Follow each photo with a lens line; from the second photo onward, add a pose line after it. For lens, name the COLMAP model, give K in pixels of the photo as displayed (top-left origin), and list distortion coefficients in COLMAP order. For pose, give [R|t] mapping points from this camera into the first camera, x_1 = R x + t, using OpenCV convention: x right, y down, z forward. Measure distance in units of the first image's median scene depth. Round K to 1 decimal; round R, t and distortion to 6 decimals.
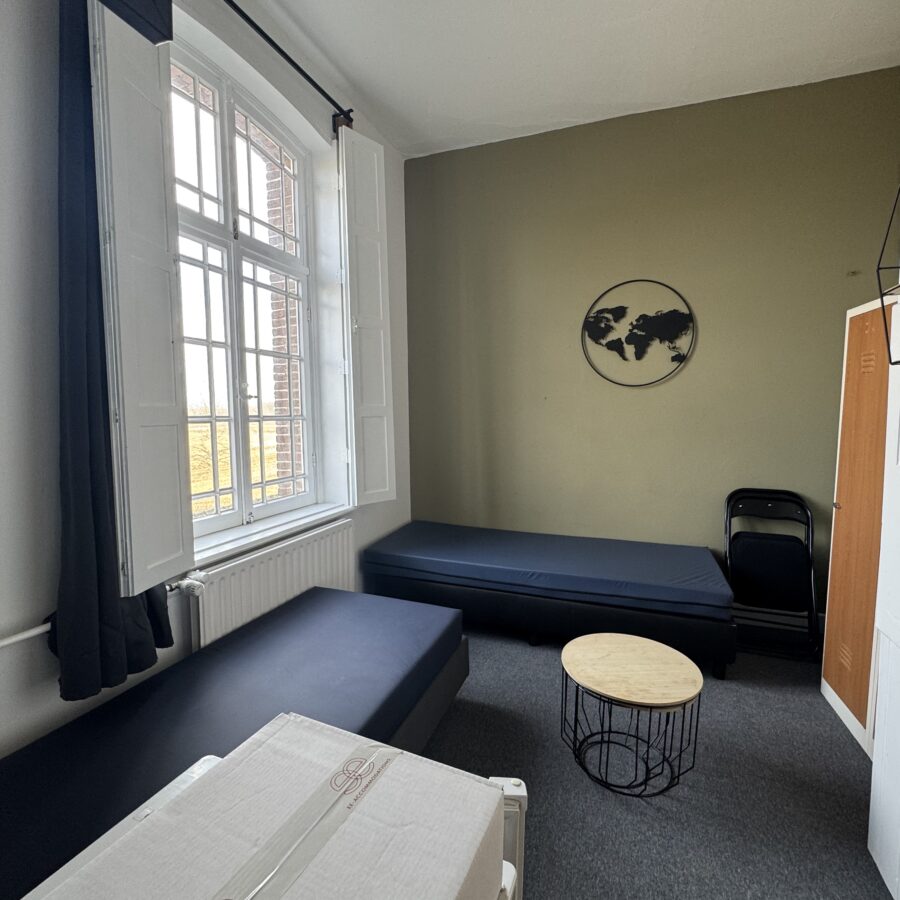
lens RADIAL K [[492.6, 0, 450.0], [0, 492.6, 450.0], [0, 0, 1]] dist [0.013178, -0.001293]
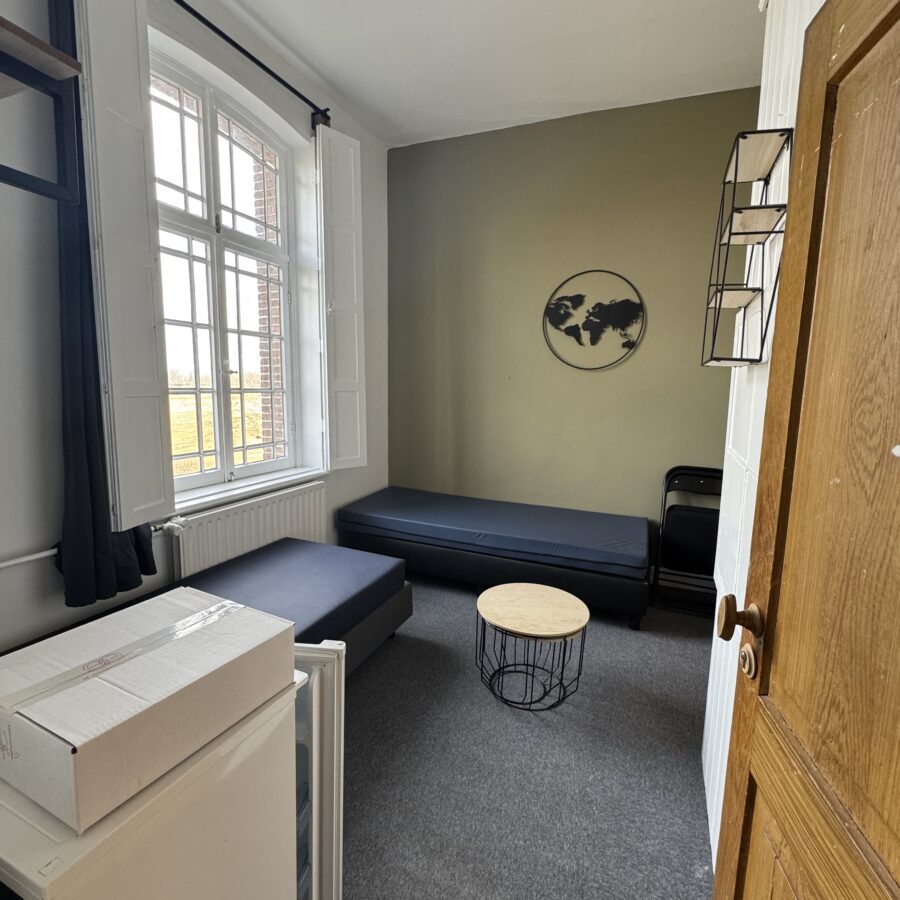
lens RADIAL K [[492.6, 0, 450.0], [0, 492.6, 450.0], [0, 0, 1]] dist [0.013178, -0.001293]
pose [[0.998915, 0.031023, -0.034720, 0.148607], [-0.029058, 0.998024, 0.055712, -0.005040], [0.036379, -0.054643, 0.997843, -0.138717]]
